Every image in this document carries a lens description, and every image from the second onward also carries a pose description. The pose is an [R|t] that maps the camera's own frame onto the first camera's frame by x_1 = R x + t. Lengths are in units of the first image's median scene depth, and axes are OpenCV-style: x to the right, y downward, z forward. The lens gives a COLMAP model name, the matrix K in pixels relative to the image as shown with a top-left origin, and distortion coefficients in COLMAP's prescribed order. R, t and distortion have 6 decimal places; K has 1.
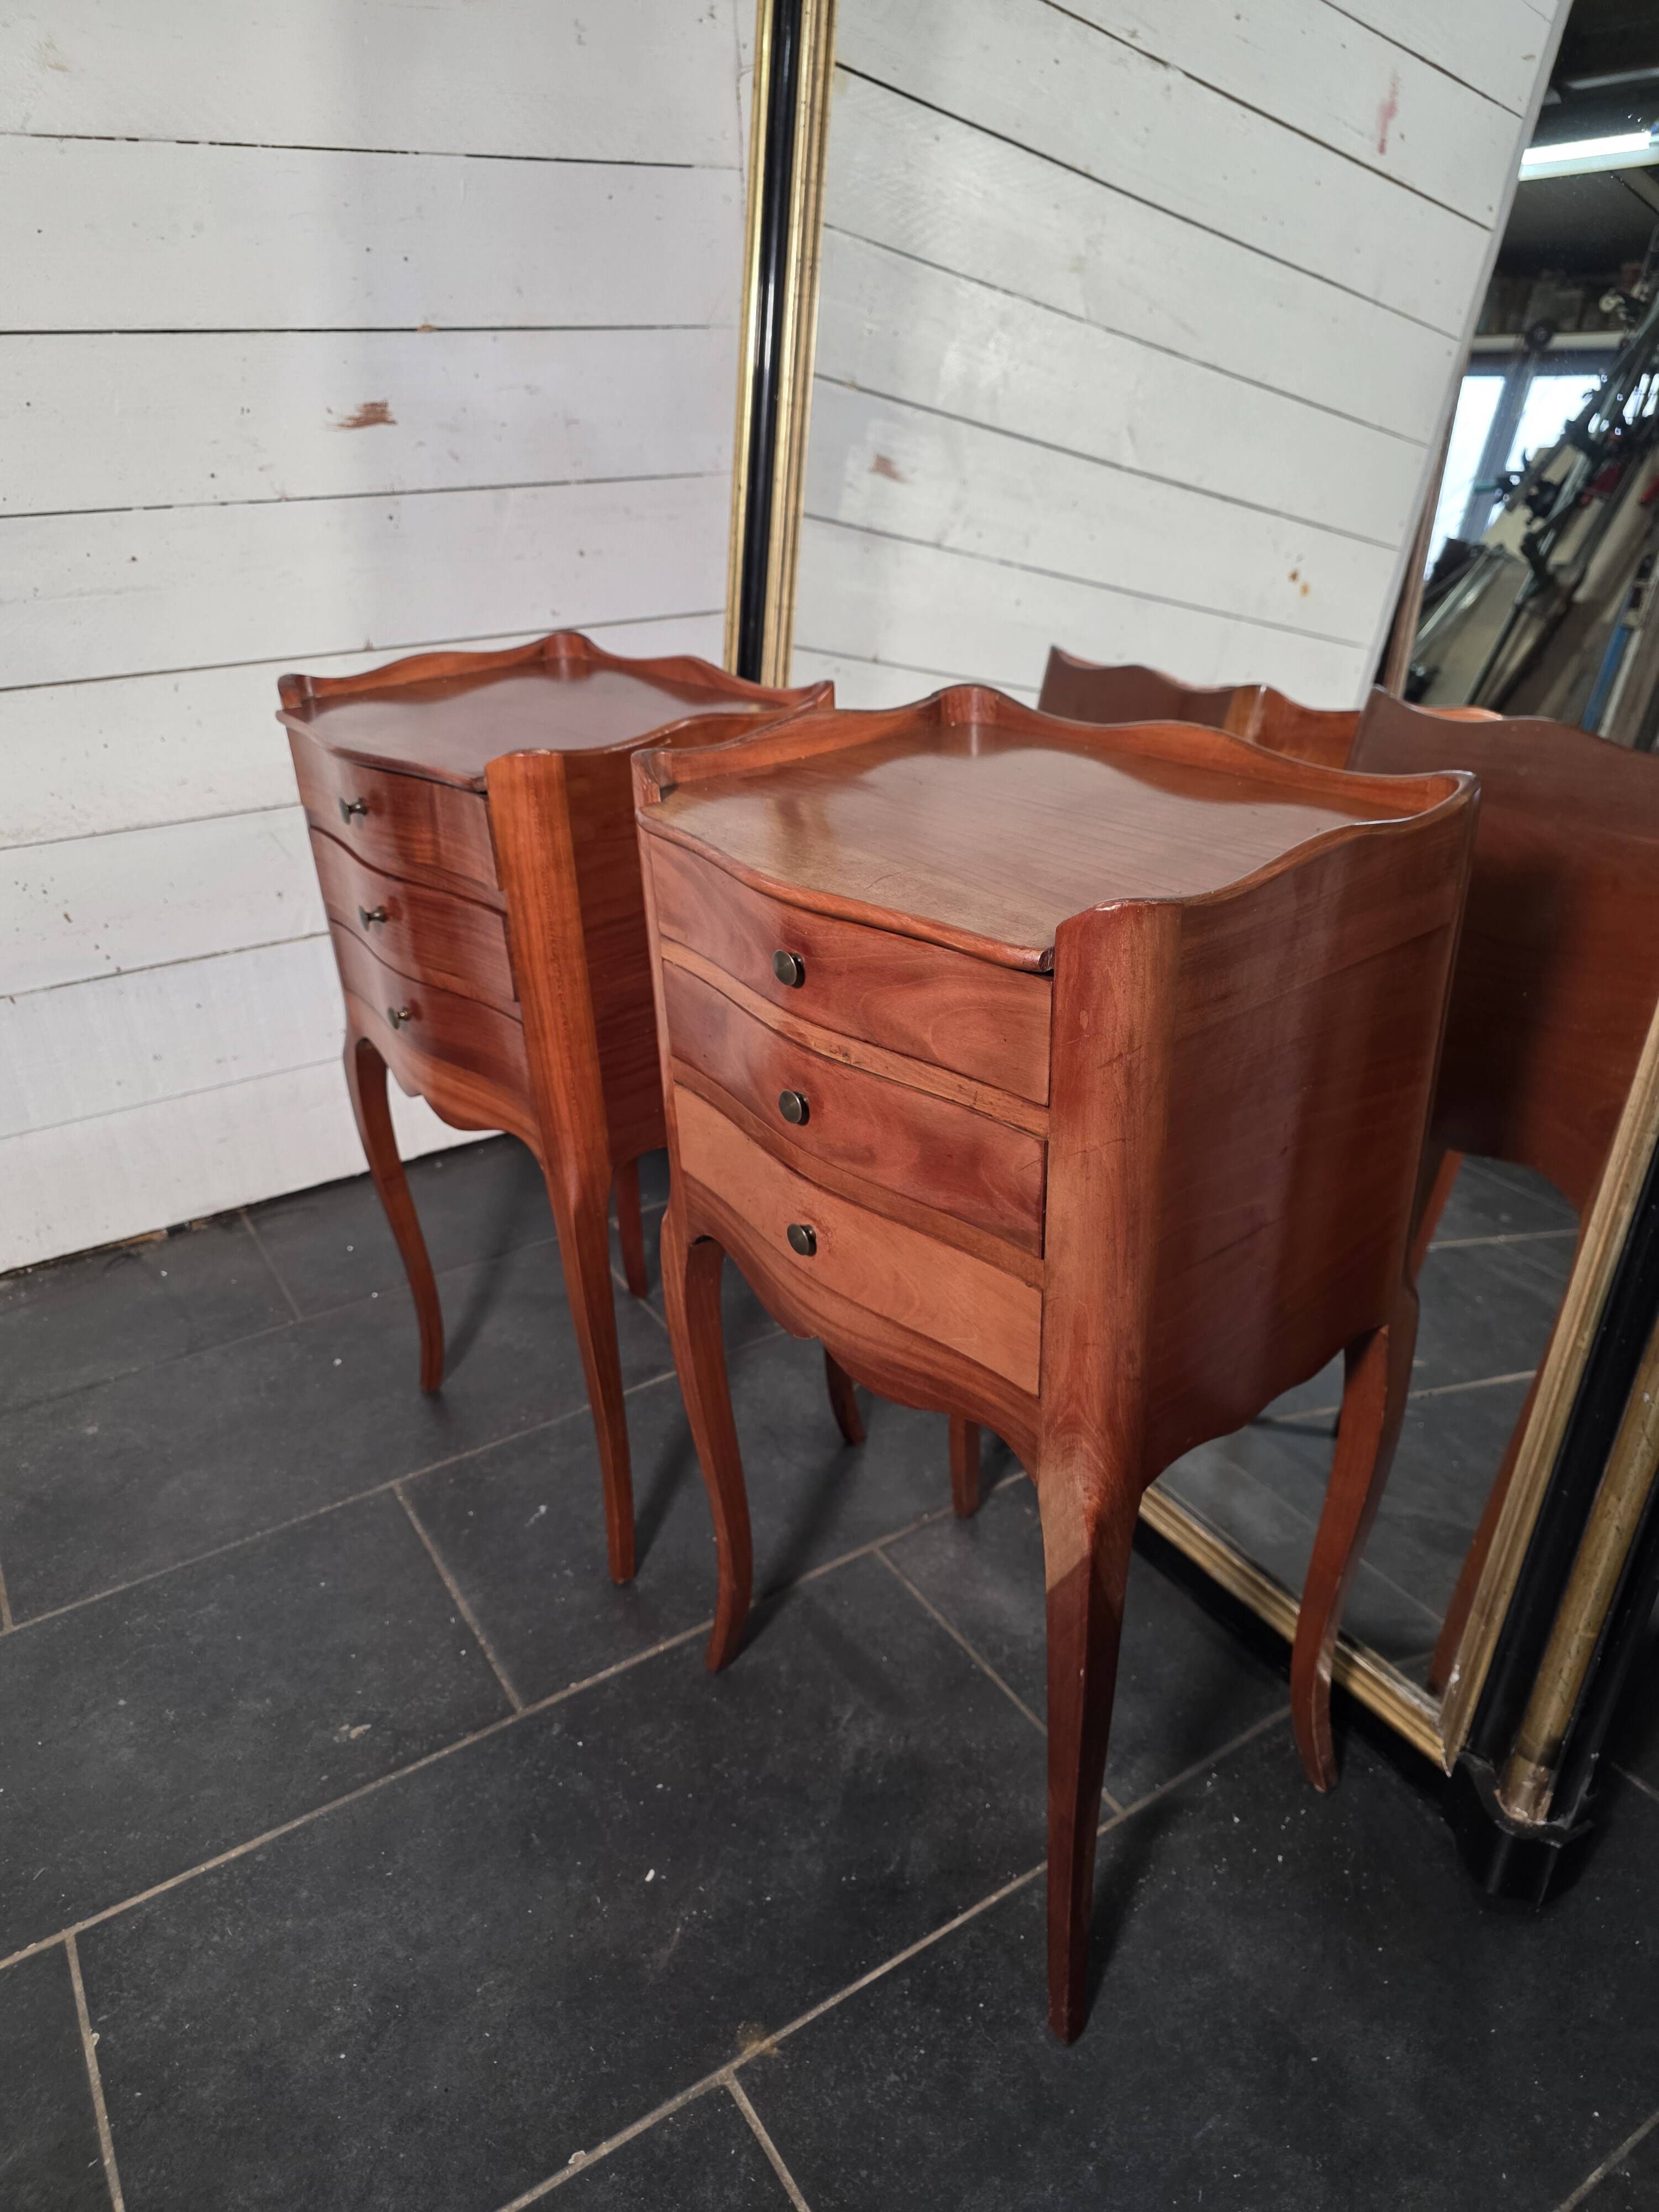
lens RADIAL K [[1489.3, 0, 842.5], [0, 1489.3, 1101.2], [0, 0, 1]] dist [0.034608, -0.027681]
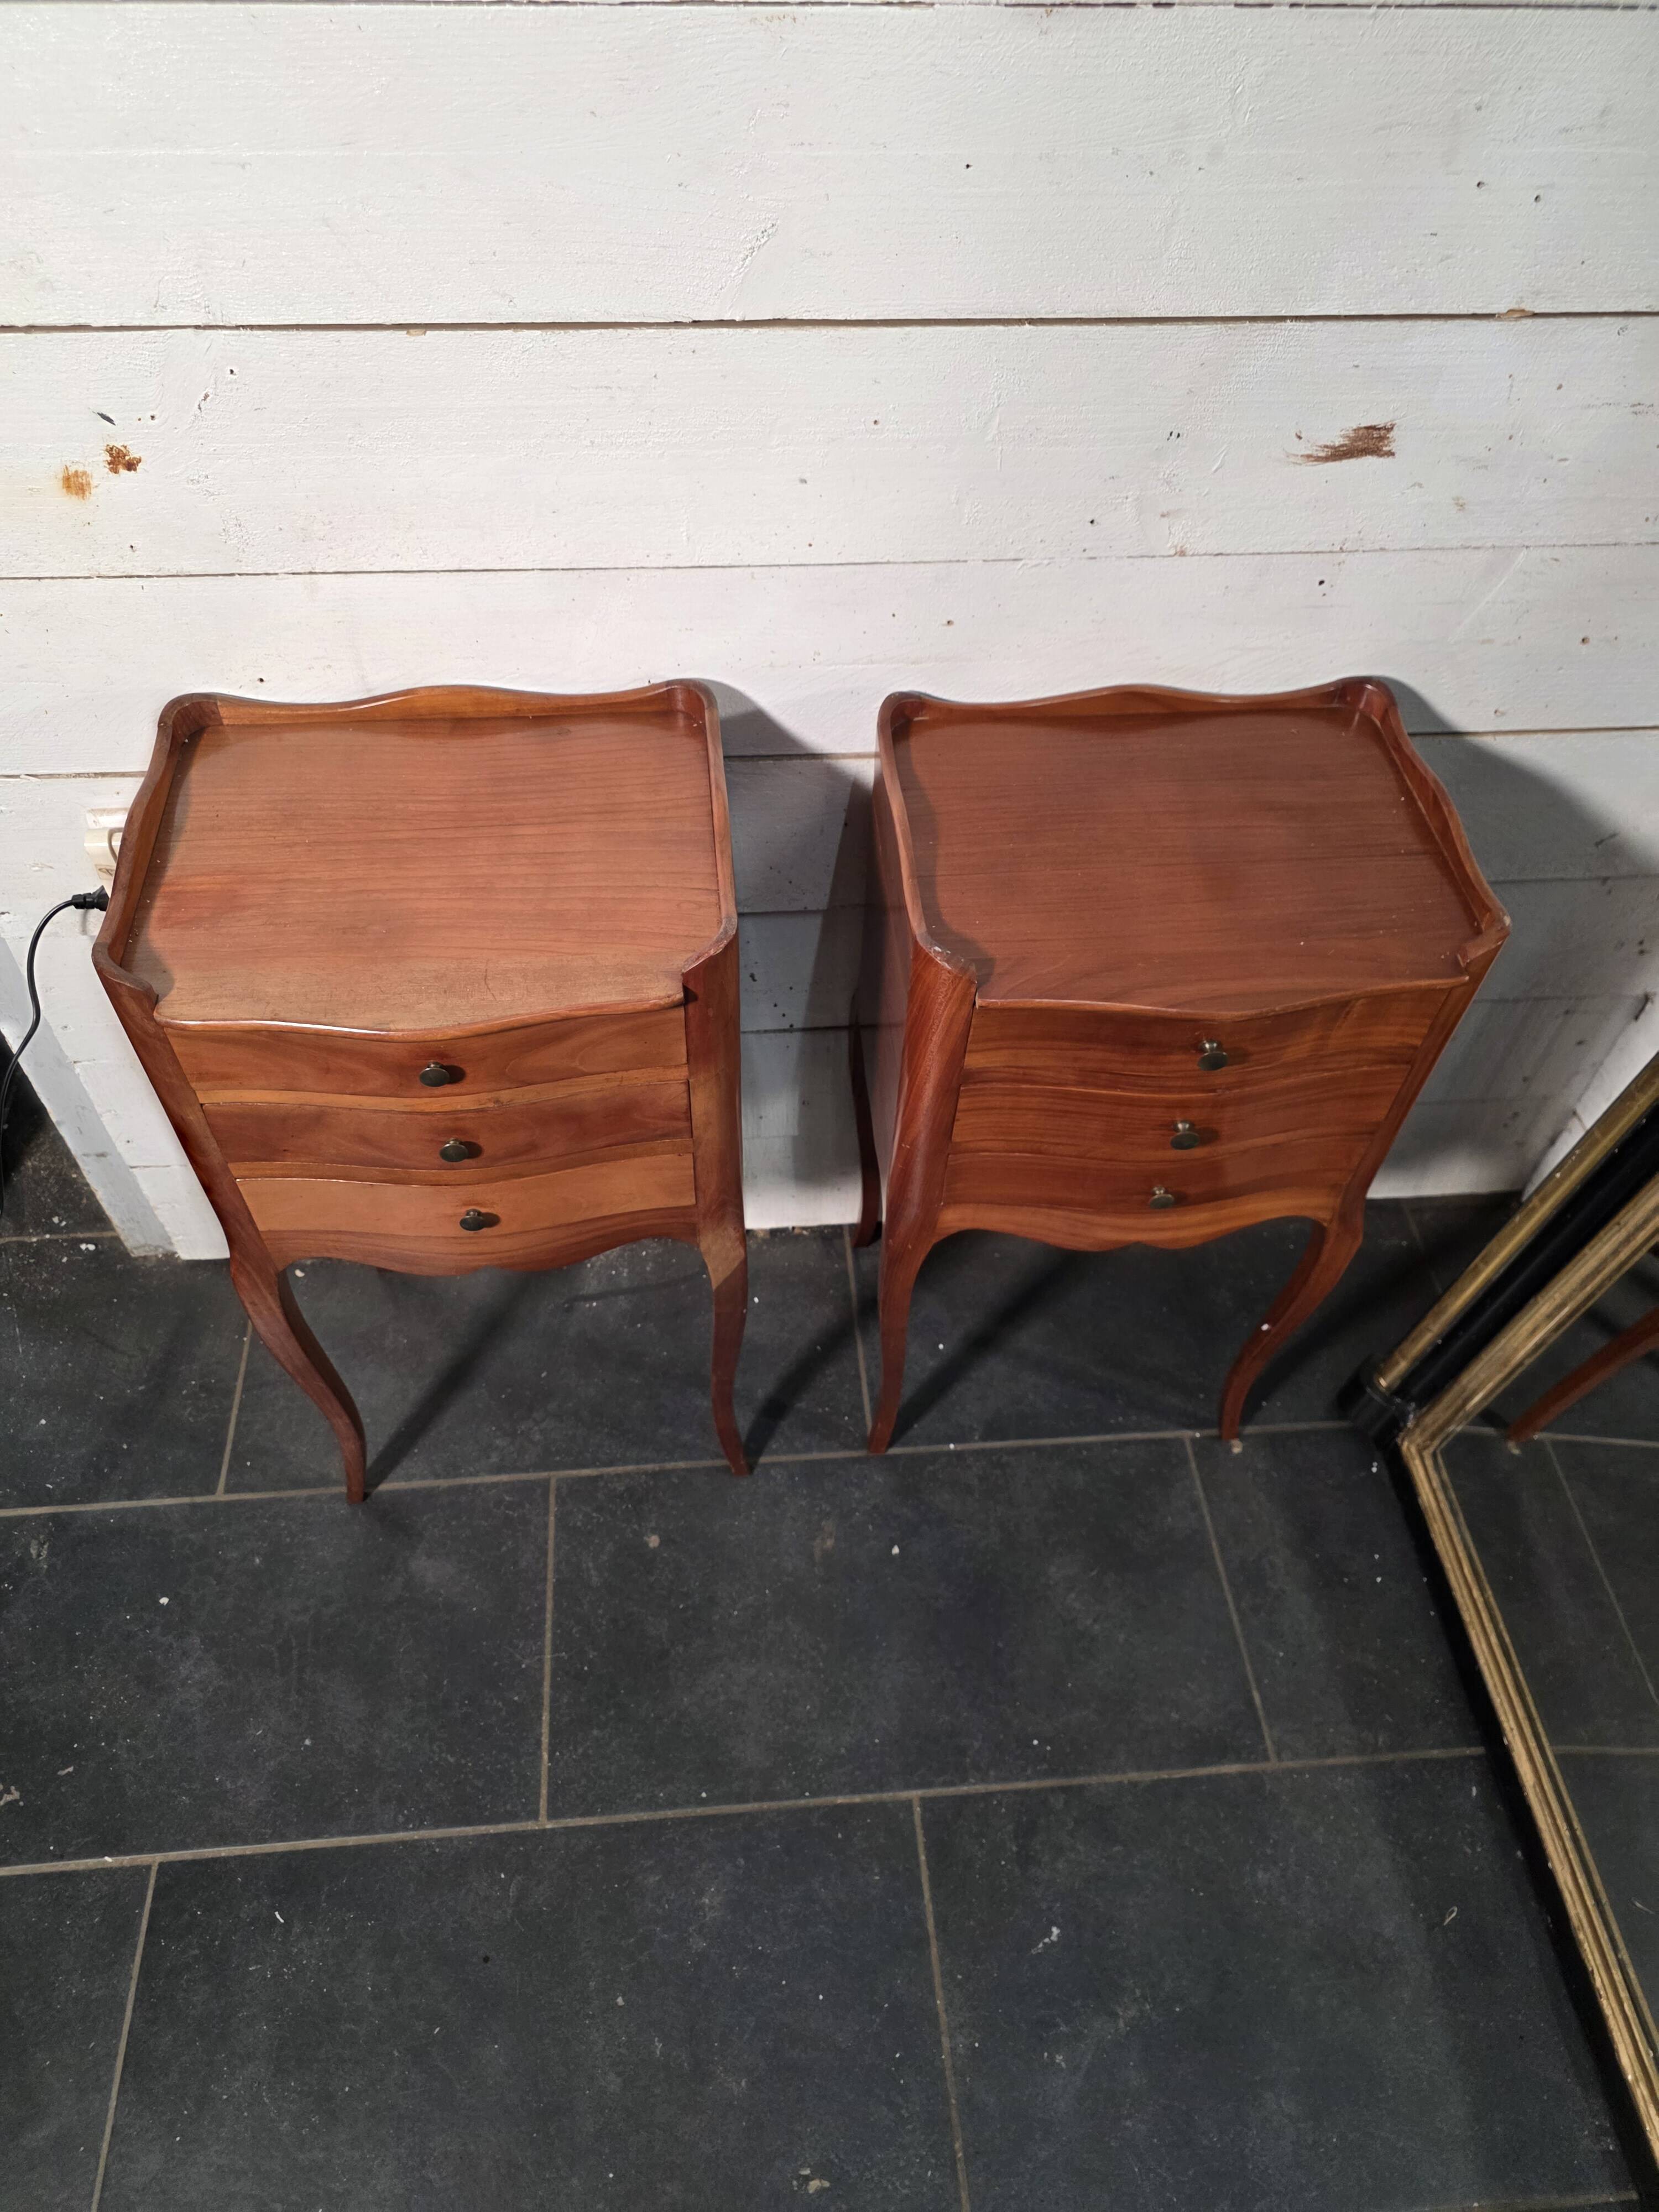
lens RADIAL K [[1489.3, 0, 805.8], [0, 1489.3, 1128.8], [0, 0, 1]] dist [0.034608, -0.027681]
pose [[0.883117, 0.391995, -0.257769, -0.343433], [-0.245450, 0.854280, 0.458214, -0.621323], [0.399825, -0.341387, 0.850644, 0.389750]]
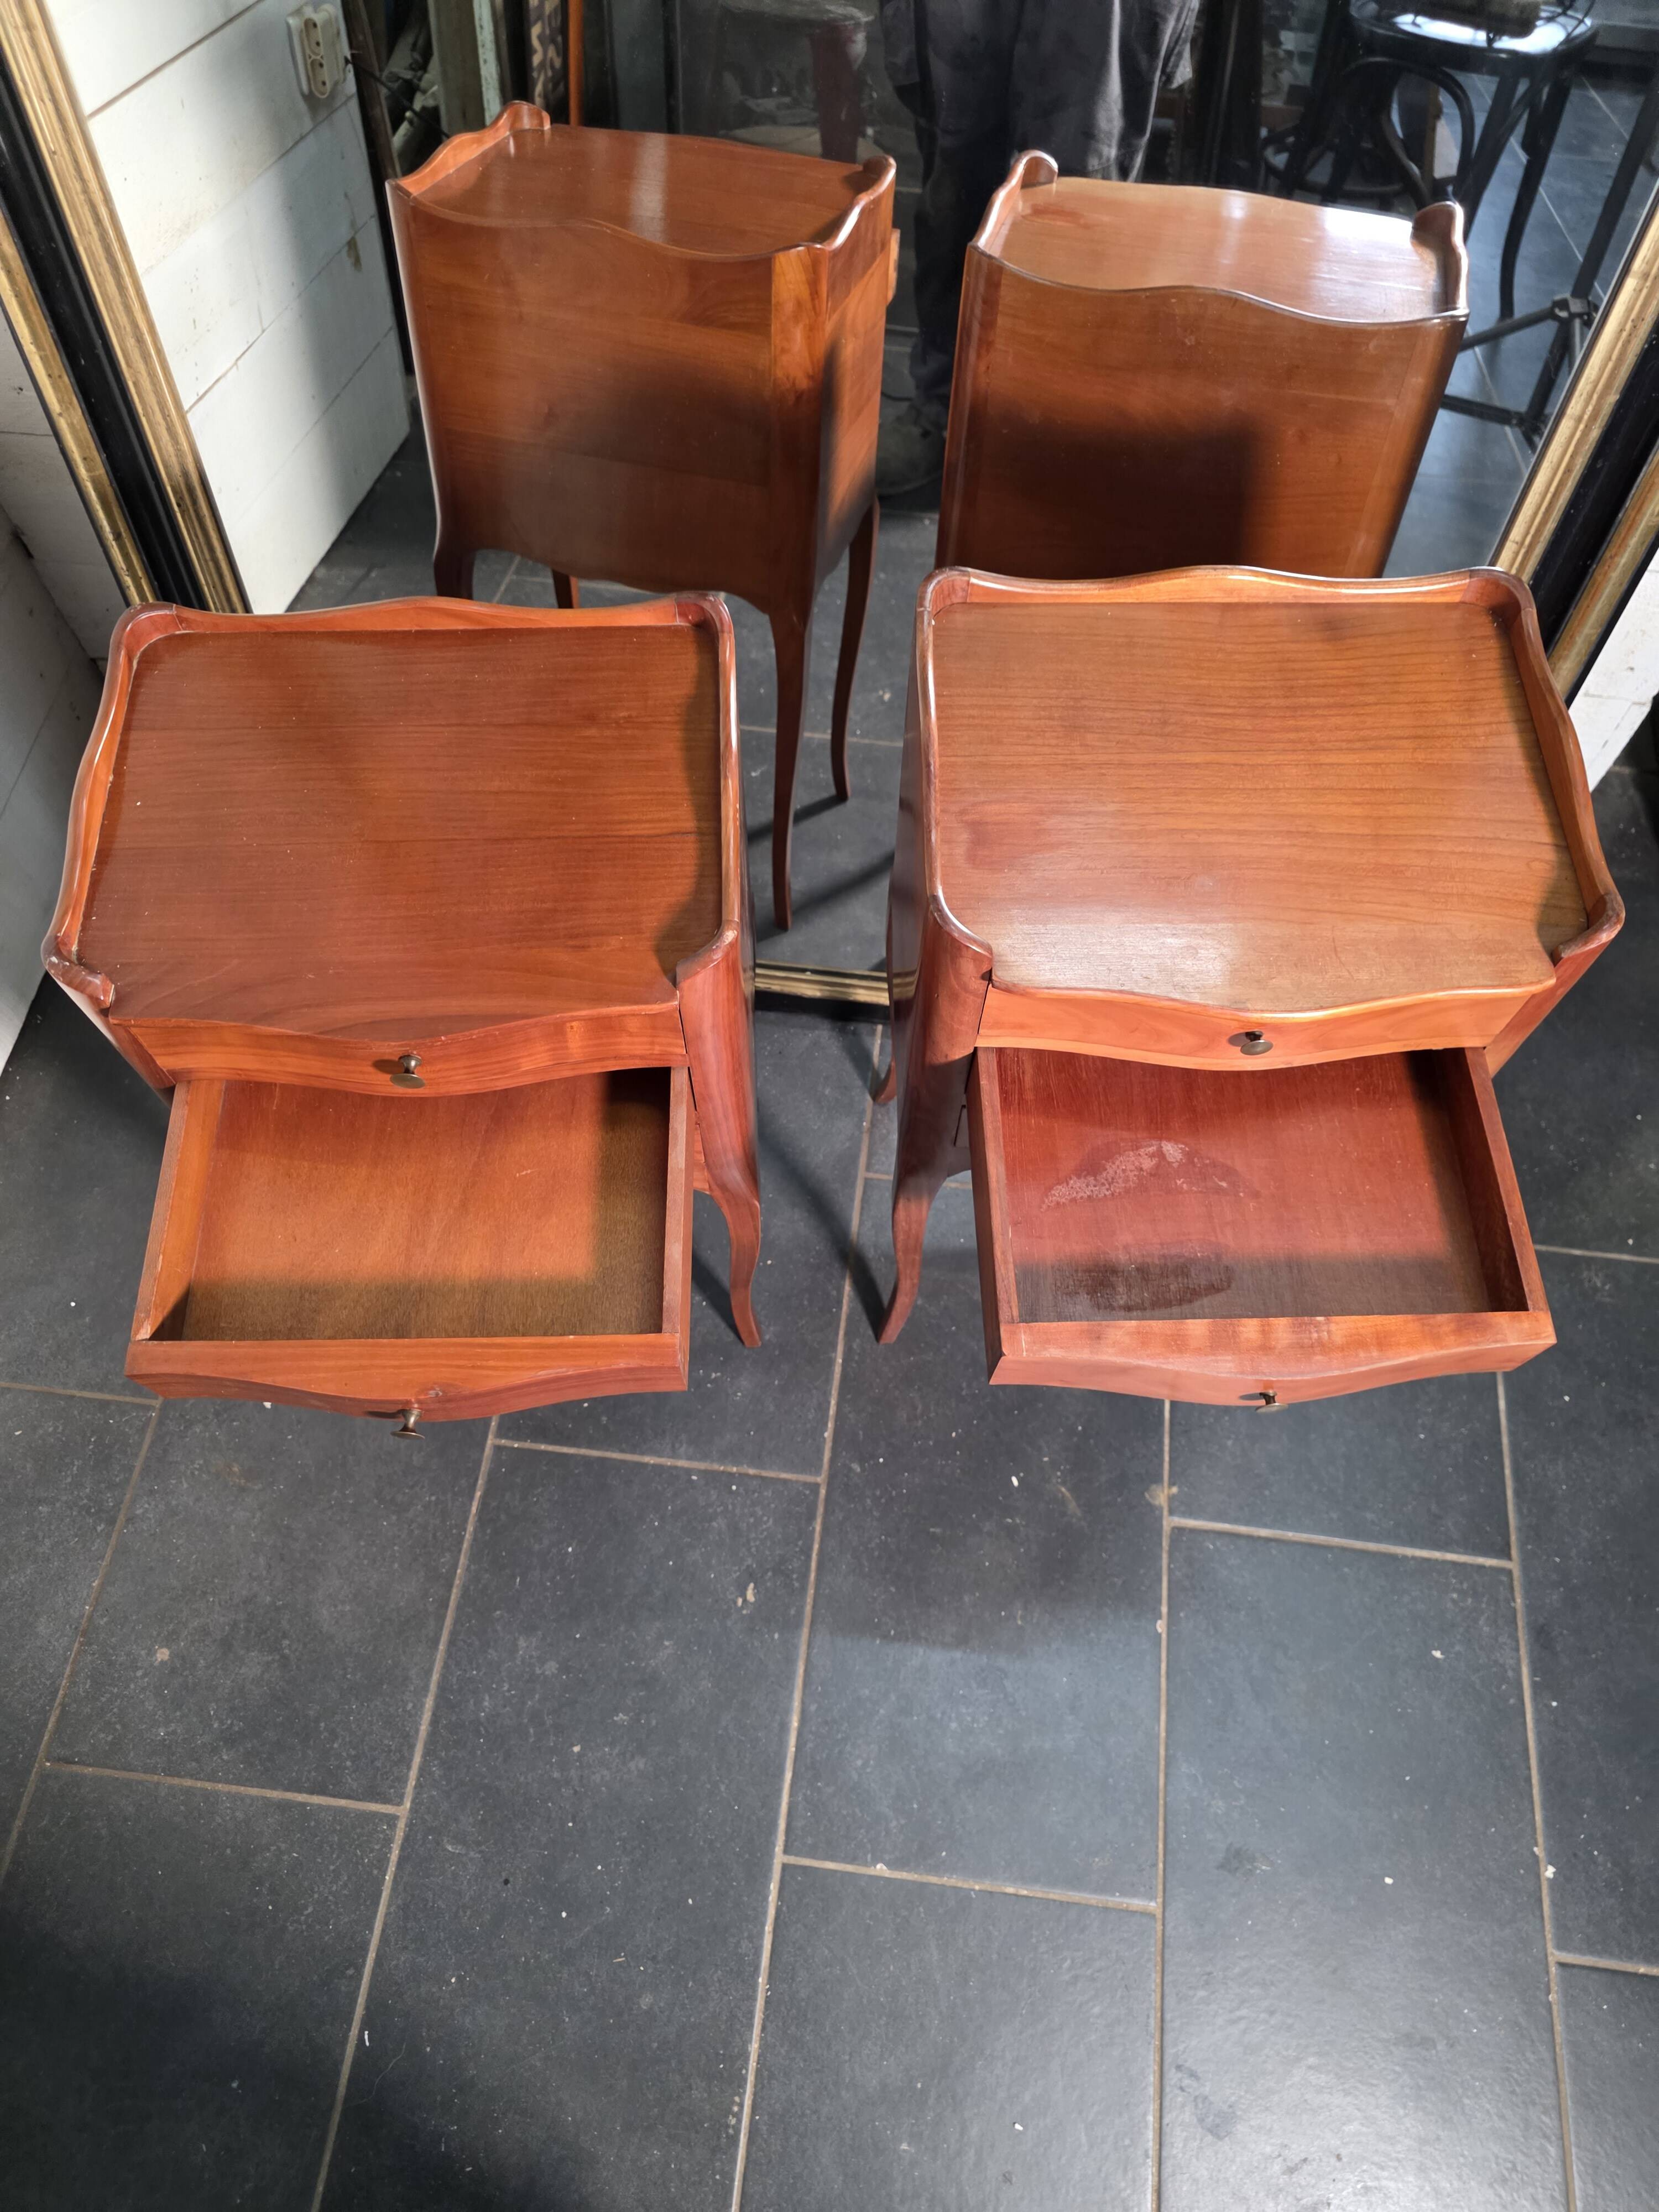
lens RADIAL K [[1489.3, 0, 823.9], [0, 1489.3, 1110.0], [0, 0, 1]] dist [0.034608, -0.027681]
pose [[0.635206, -0.671891, 0.380888, -0.477899], [0.318858, 0.677305, 0.663014, -0.614500], [-0.703451, -0.299702, 0.644466, 0.300883]]
